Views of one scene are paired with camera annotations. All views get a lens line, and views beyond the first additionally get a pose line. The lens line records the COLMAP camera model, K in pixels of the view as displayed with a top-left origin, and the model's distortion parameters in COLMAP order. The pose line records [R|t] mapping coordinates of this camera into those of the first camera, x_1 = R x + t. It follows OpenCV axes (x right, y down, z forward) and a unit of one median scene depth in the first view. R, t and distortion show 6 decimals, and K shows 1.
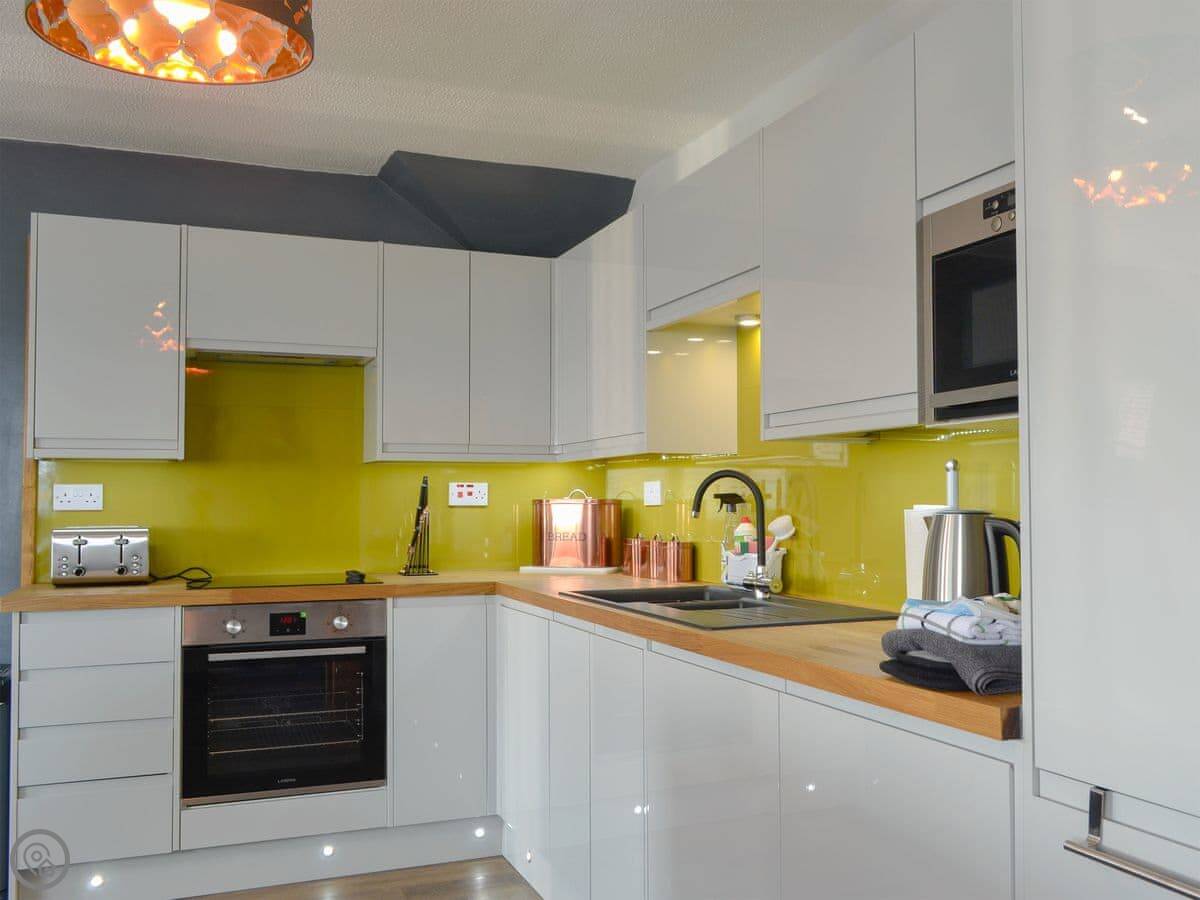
lens RADIAL K [[1124.7, 0, 648.6], [0, 1124.7, 442.0], [0, 0, 1]] dist [-0.010603, -0.006091]
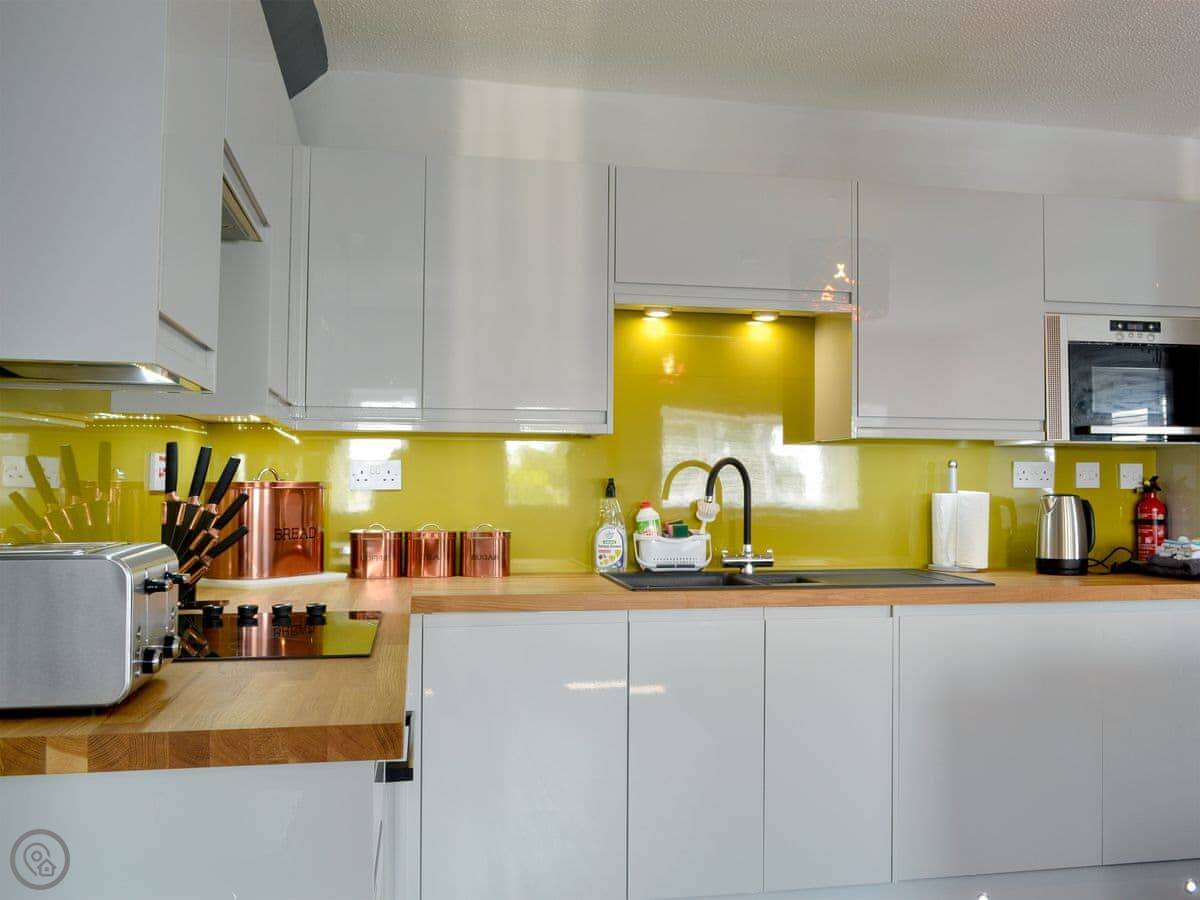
lens RADIAL K [[1124.7, 0, 648.6], [0, 1124.7, 442.0], [0, 0, 1]] dist [-0.010603, -0.006091]
pose [[0.187894, 0.036601, 0.981507, -0.851911], [-0.056873, 0.998034, -0.026330, 0.036000], [-0.980541, -0.050874, 0.189606, 0.736975]]
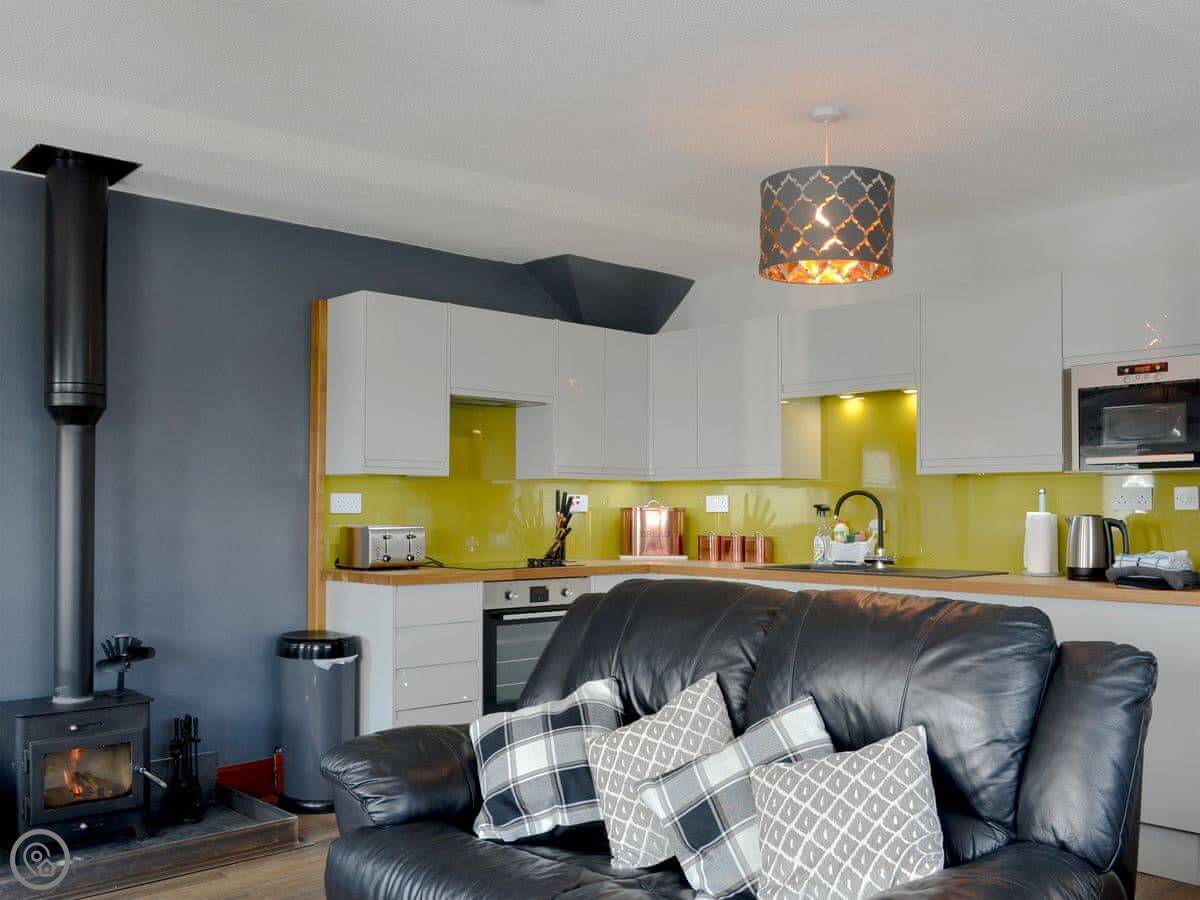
lens RADIAL K [[1155.3, 0, 593.4], [0, 1155.3, 472.0], [0, 0, 1]] dist [-0.001110, -0.012670]
pose [[0.941357, 0.017157, 0.336975, -0.724562], [-0.023461, 0.999617, 0.014645, -0.014560], [-0.336595, -0.021692, 0.941400, -0.379525]]
